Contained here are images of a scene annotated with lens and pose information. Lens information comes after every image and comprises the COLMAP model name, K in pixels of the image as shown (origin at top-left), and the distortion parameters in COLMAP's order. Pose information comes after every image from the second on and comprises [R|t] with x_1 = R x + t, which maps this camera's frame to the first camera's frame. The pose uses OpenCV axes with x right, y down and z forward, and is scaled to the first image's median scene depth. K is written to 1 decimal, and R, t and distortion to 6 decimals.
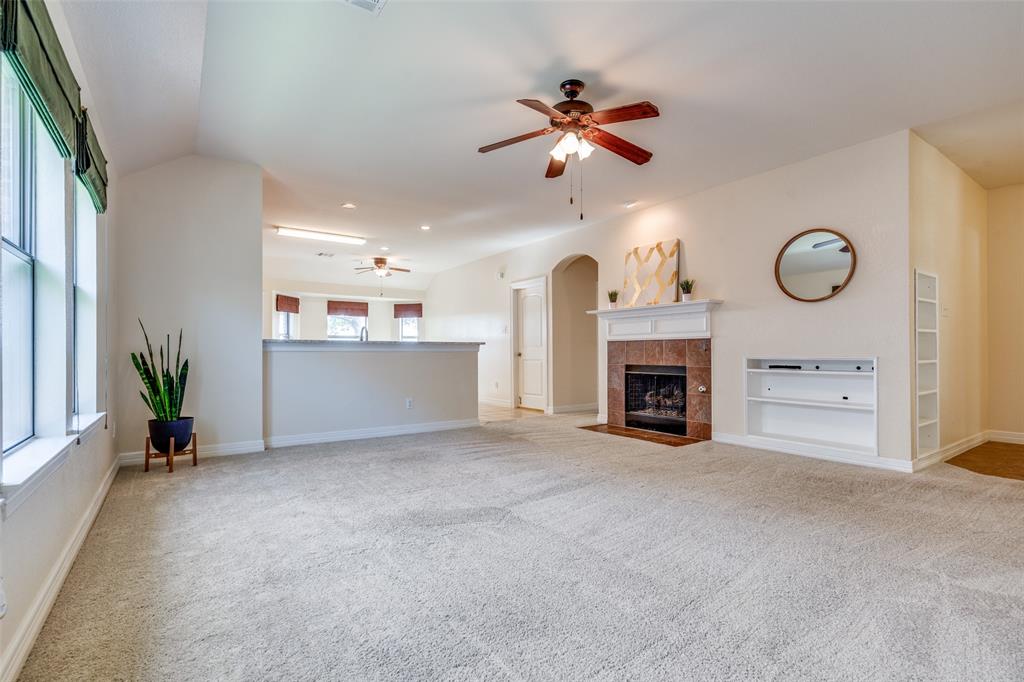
lens RADIAL K [[477.2, 0, 511.8], [0, 477.2, 352.0], [0, 0, 1]] dist [-0.007722, -0.000026]
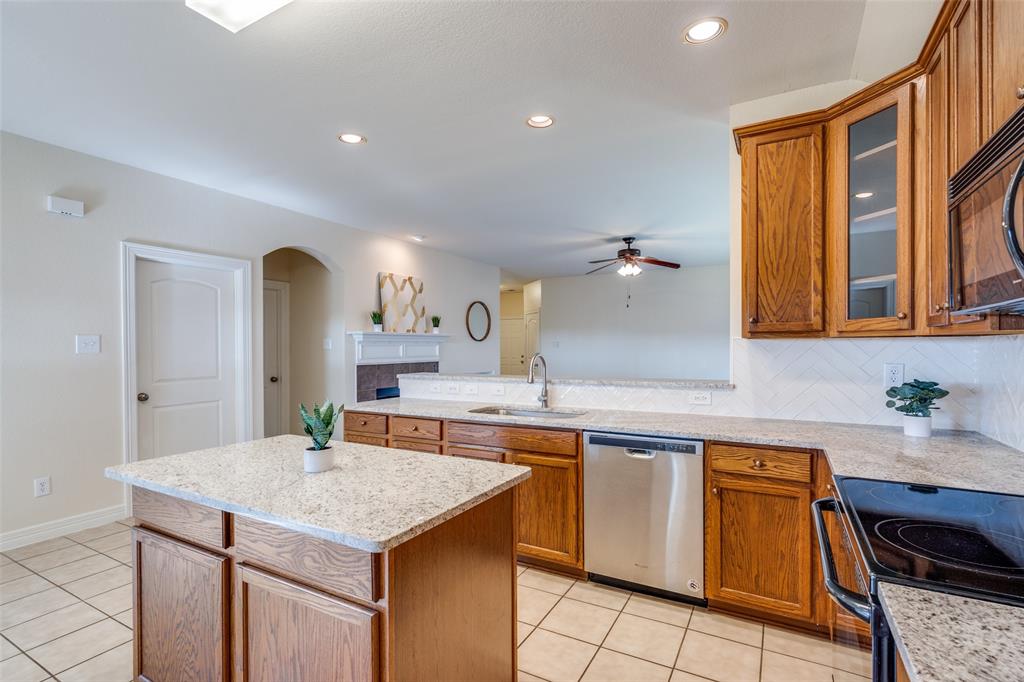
lens RADIAL K [[484.0, 0, 512.0], [0, 484.0, 341.0], [0, 0, 1]] dist [-0.013503, -0.000167]
pose [[-0.424329, 0.009511, 0.905458, -0.863939], [0.001033, 0.999949, -0.010019, -0.068335], [-0.905508, -0.003316, -0.424317, 1.315997]]
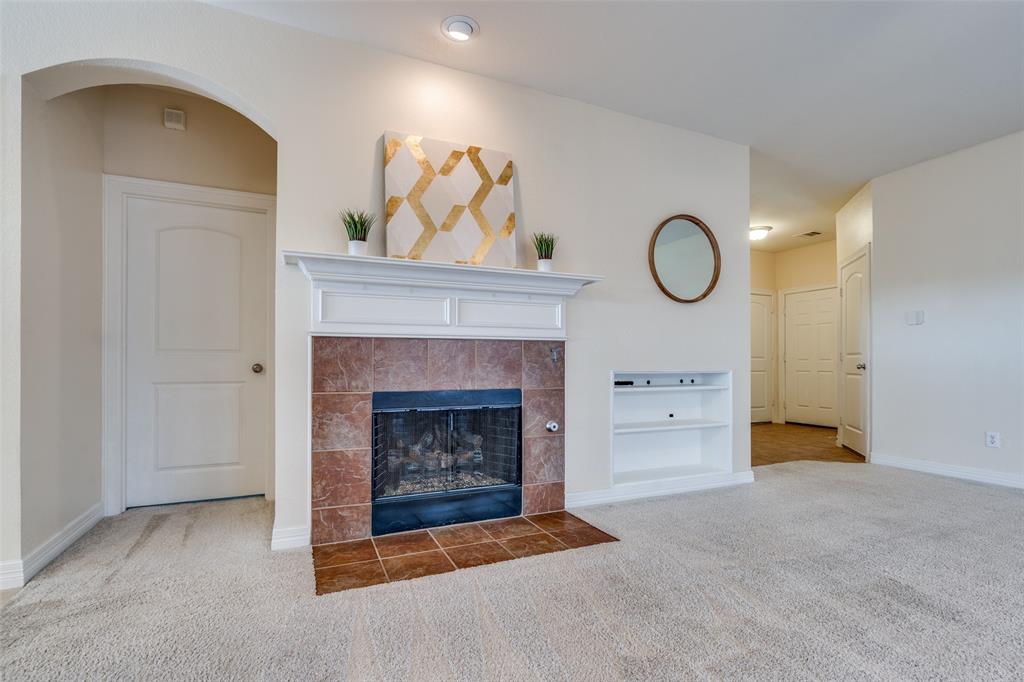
lens RADIAL K [[477.2, 0, 511.8], [0, 477.2, 352.0], [0, 0, 1]] dist [-0.007722, -0.000026]
pose [[0.186977, 0.019095, 0.982179, -0.182851], [-0.005001, 0.999817, -0.018486, -0.002988], [-0.982352, -0.001455, 0.187038, 0.898301]]
